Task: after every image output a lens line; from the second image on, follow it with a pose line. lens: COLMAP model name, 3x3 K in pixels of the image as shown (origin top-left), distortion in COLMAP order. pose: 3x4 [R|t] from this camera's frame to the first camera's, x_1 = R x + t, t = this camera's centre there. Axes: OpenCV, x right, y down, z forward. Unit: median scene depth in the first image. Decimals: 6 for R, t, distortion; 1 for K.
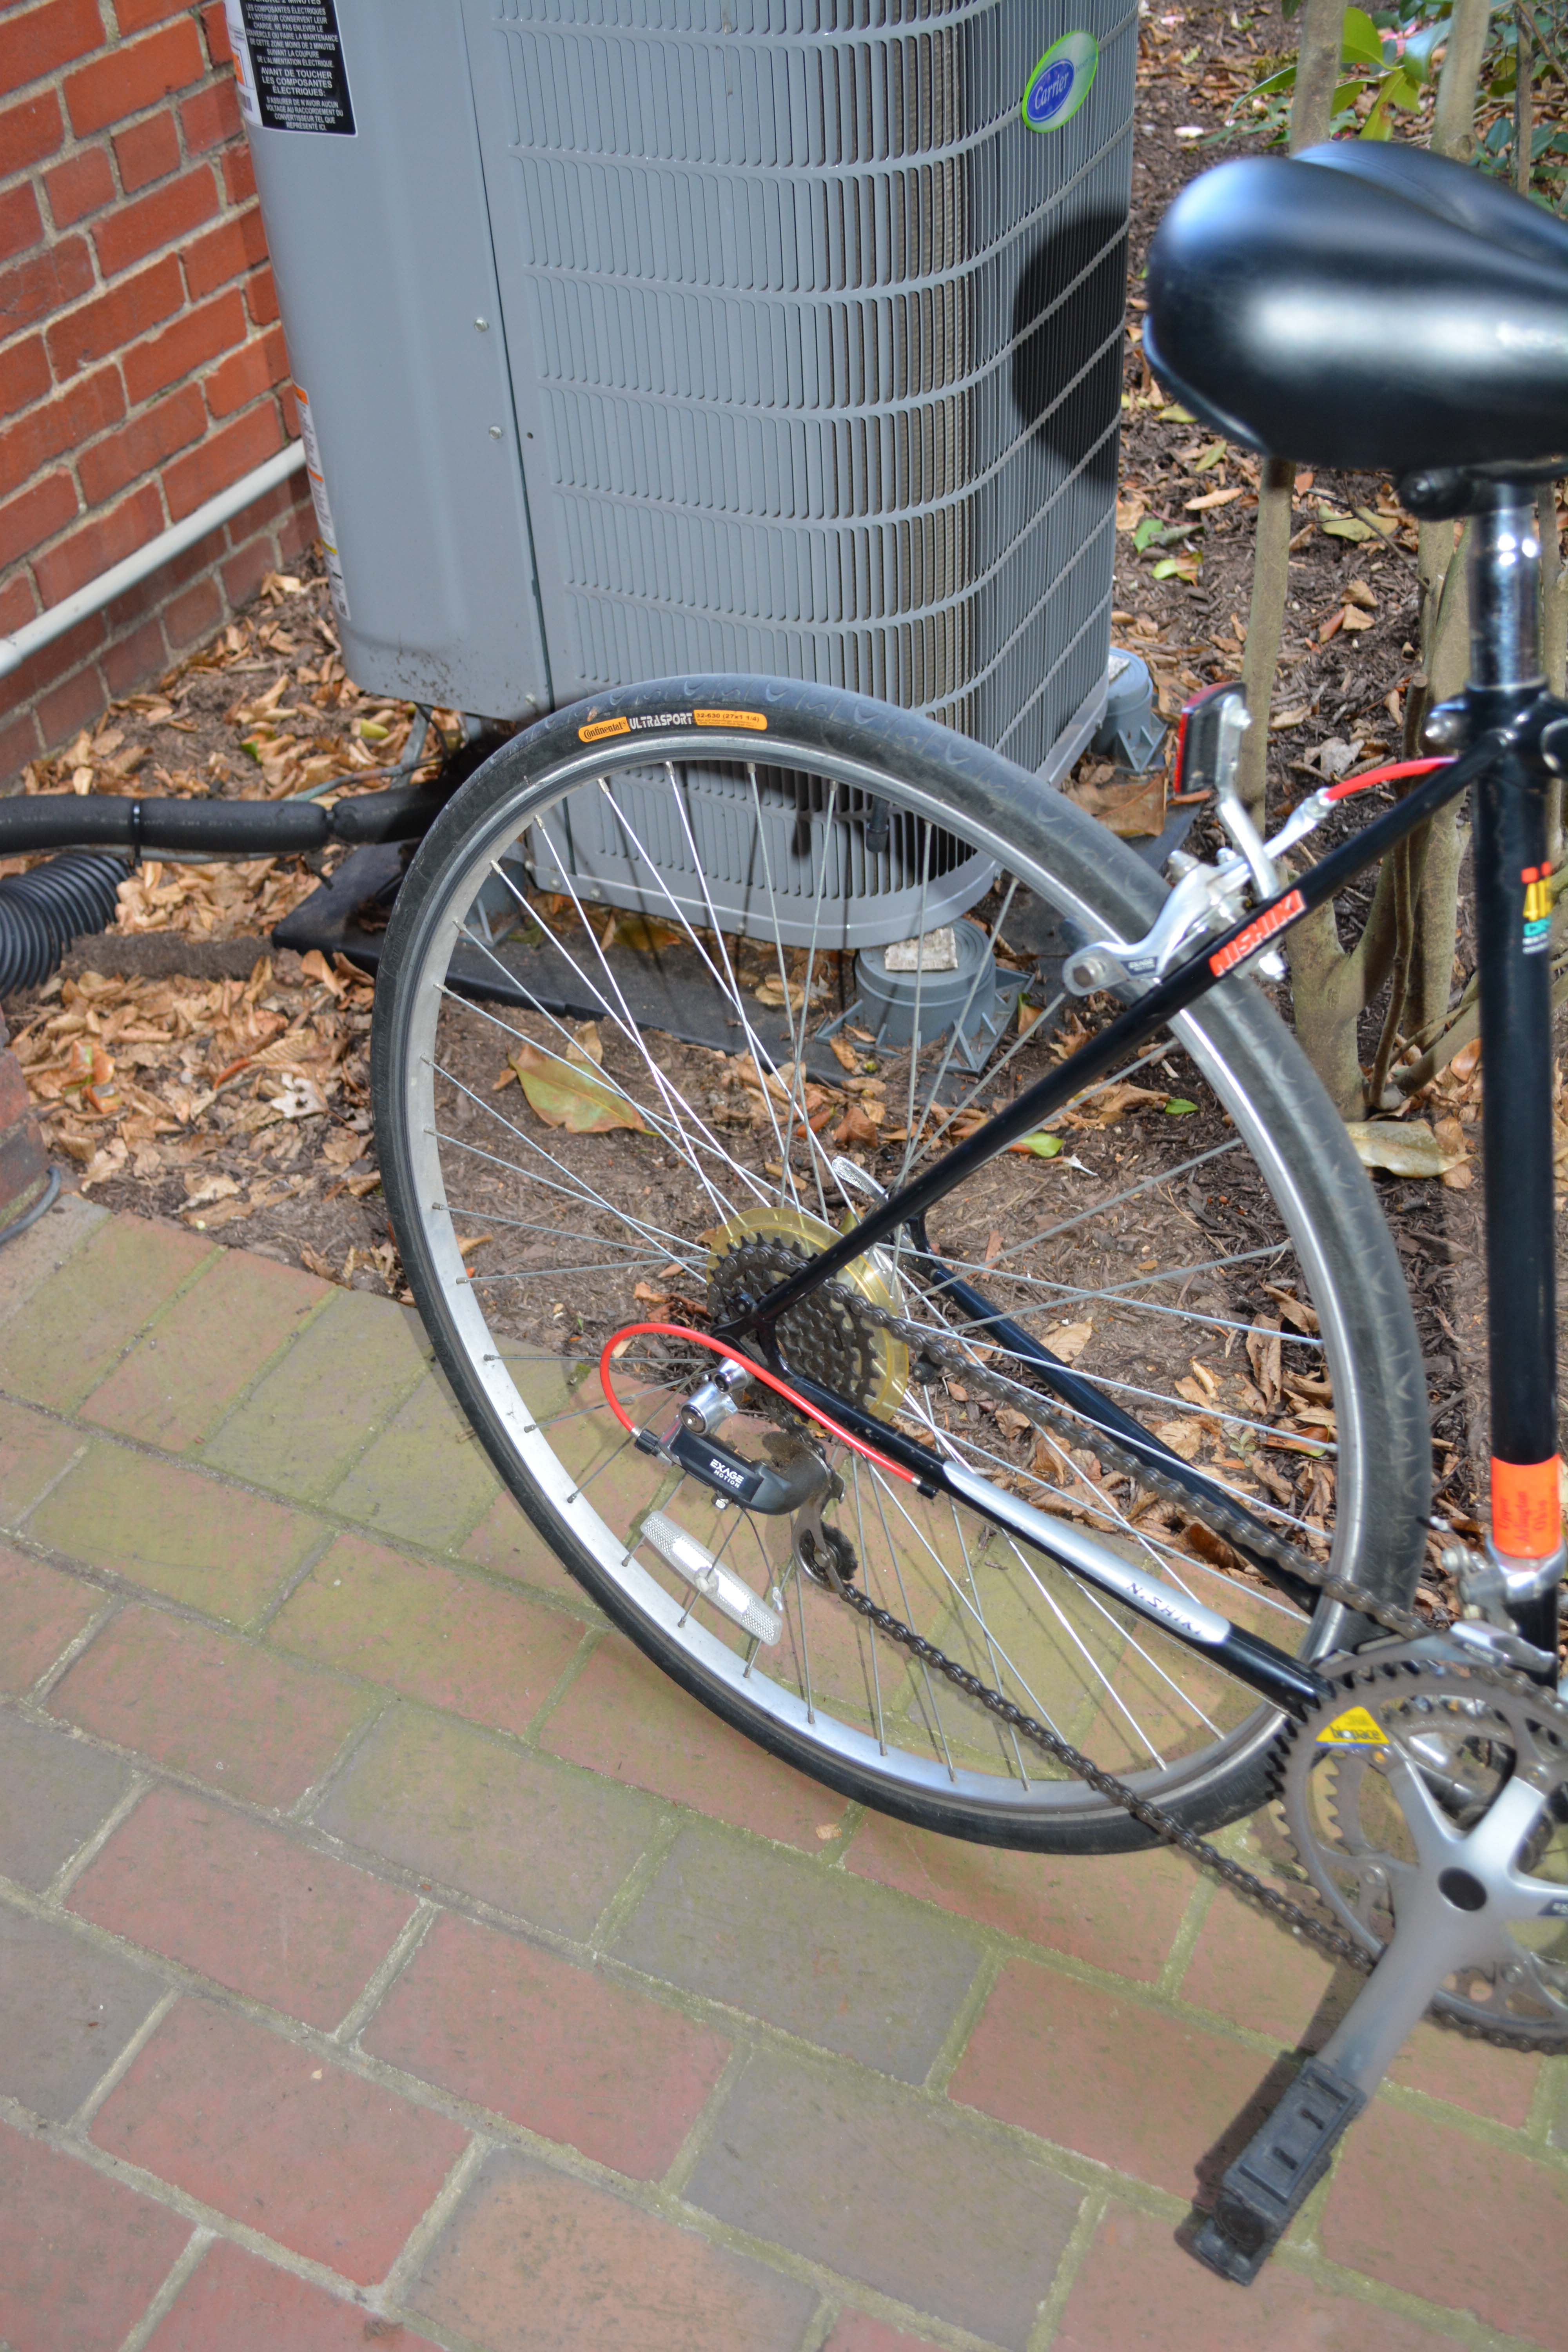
lens RADIAL K [[2281.6, 0, 784.0], [0, 2281.6, 1176.0], [0, 0, 1]] dist [-0.060592, 0.006489]
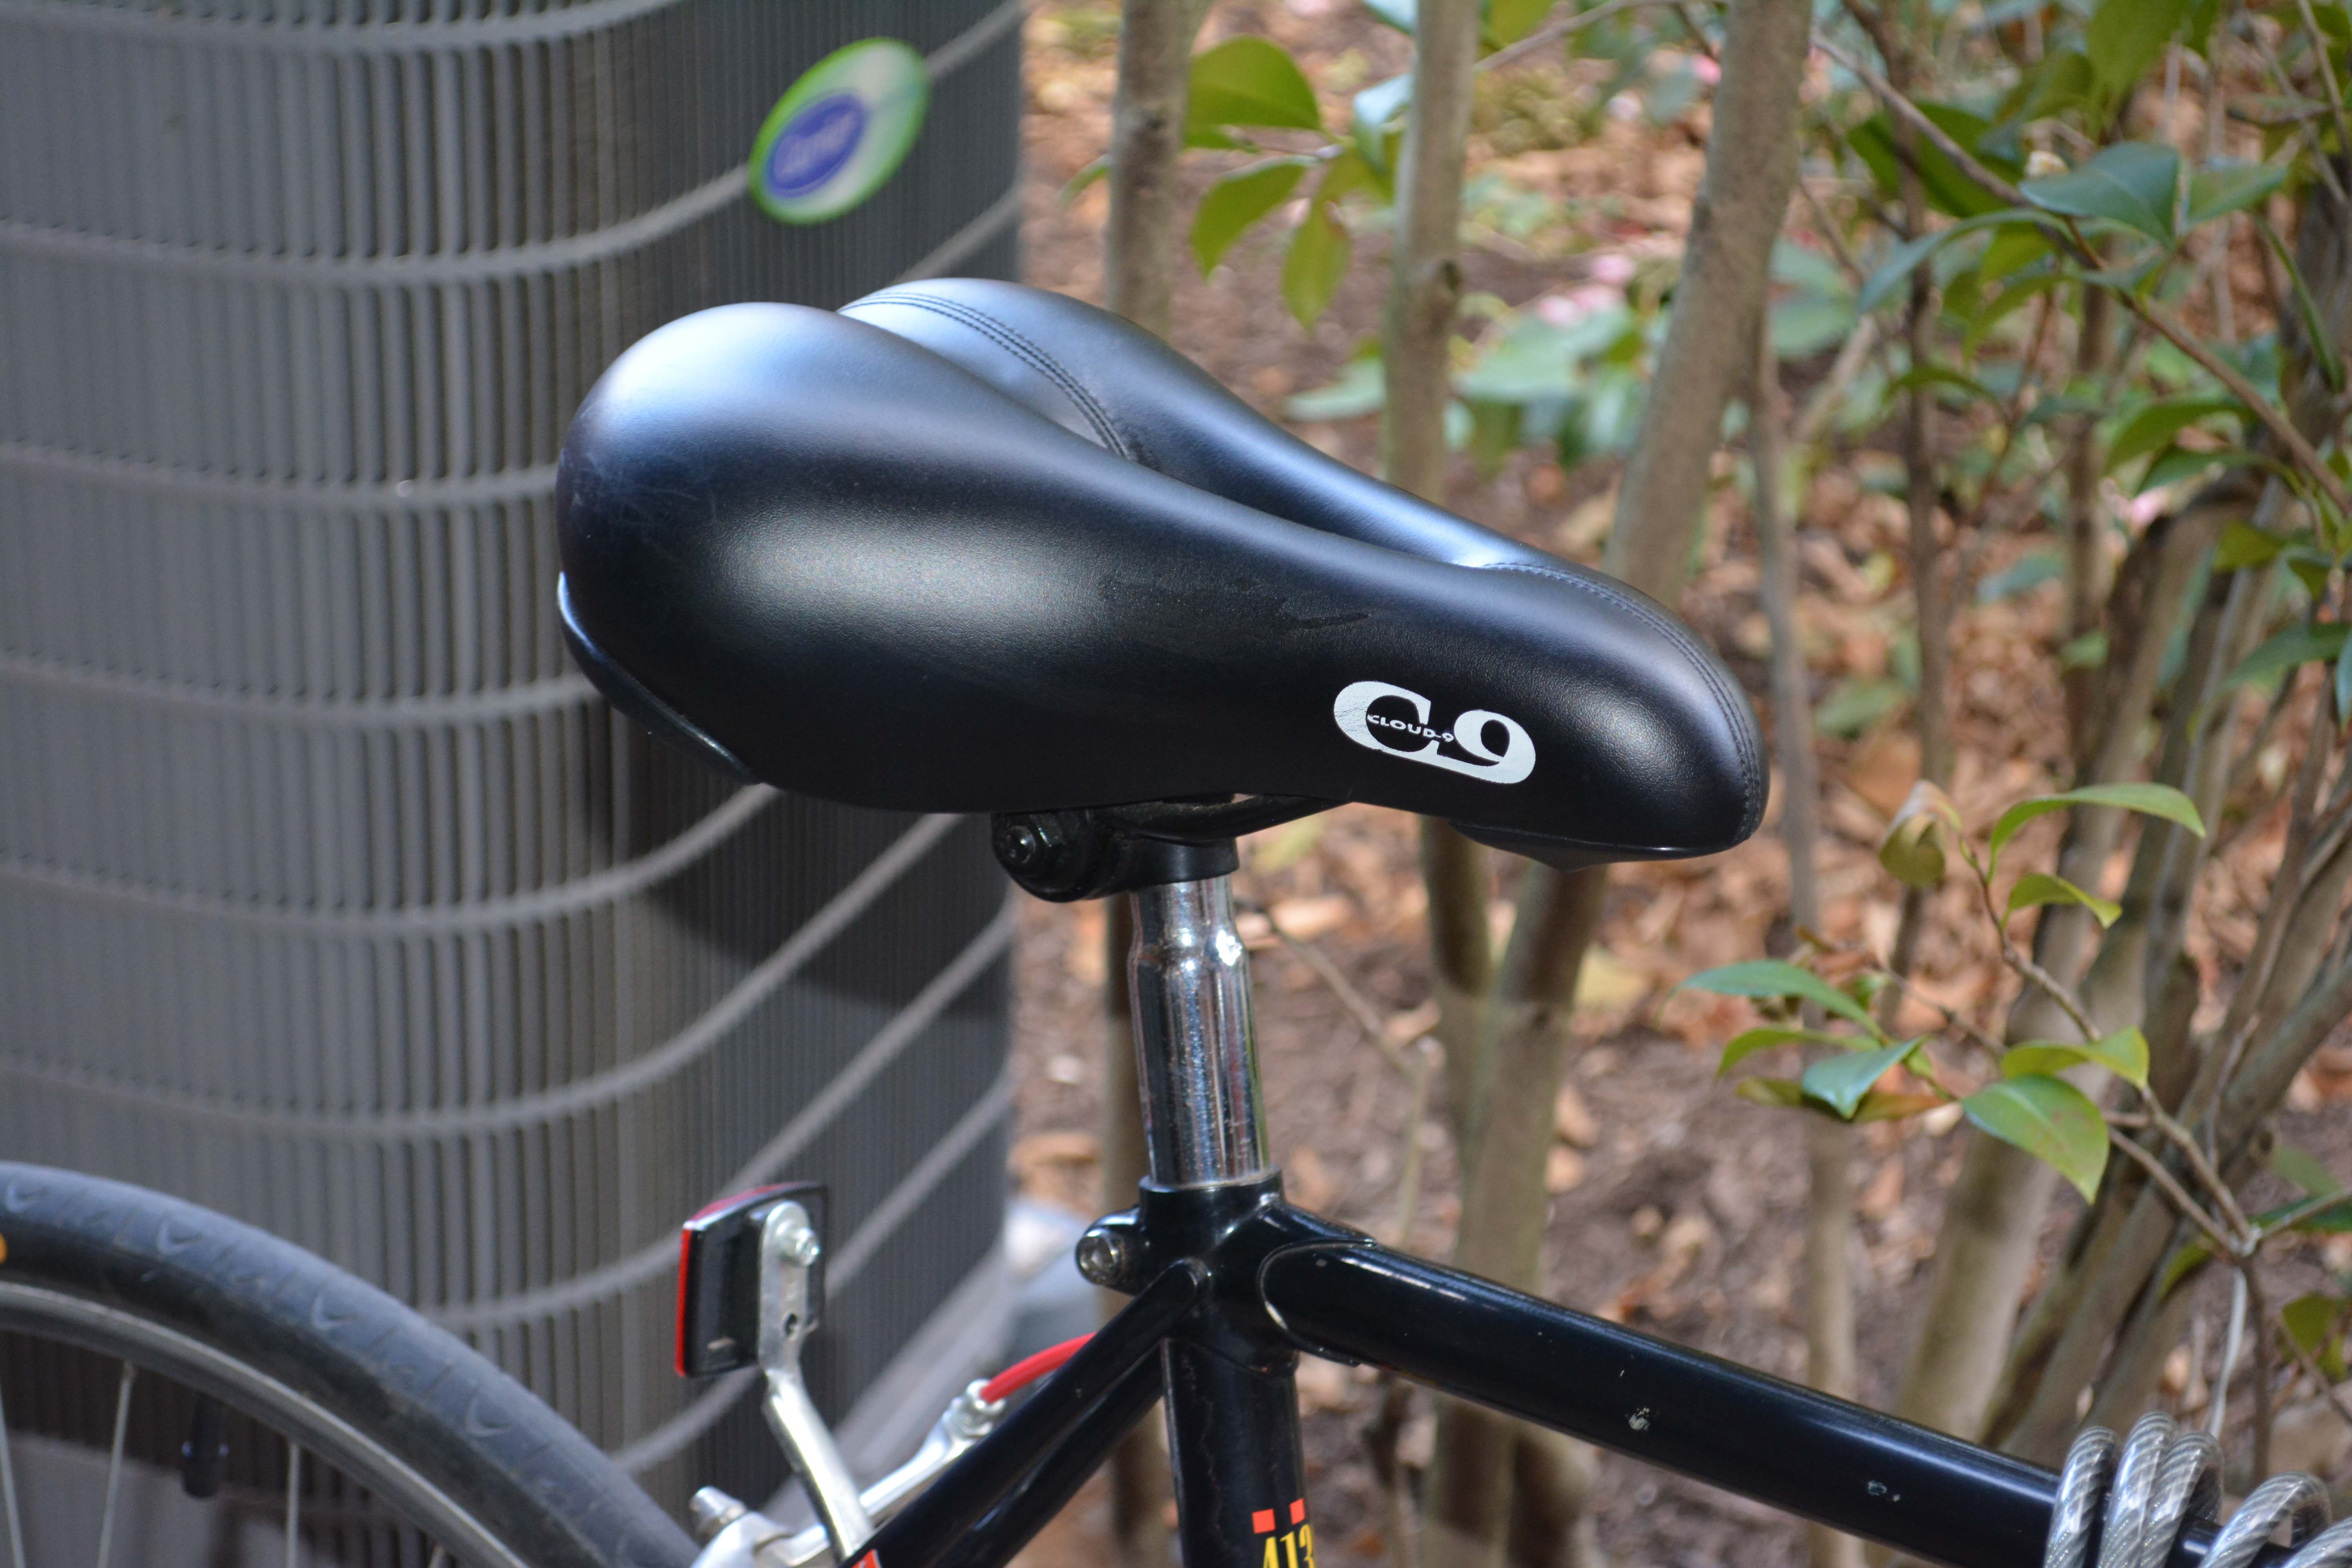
lens RADIAL K [[5338.2, 0, 1176.0], [0, 5338.2, 784.0], [0, 0, 1]] dist [0.082543, -0.344117]
pose [[0.994893, 0.041282, 0.092109, 0.159400], [-0.010275, 0.949219, -0.314448, 0.097085], [-0.100413, 0.311896, 0.944795, -0.265934]]
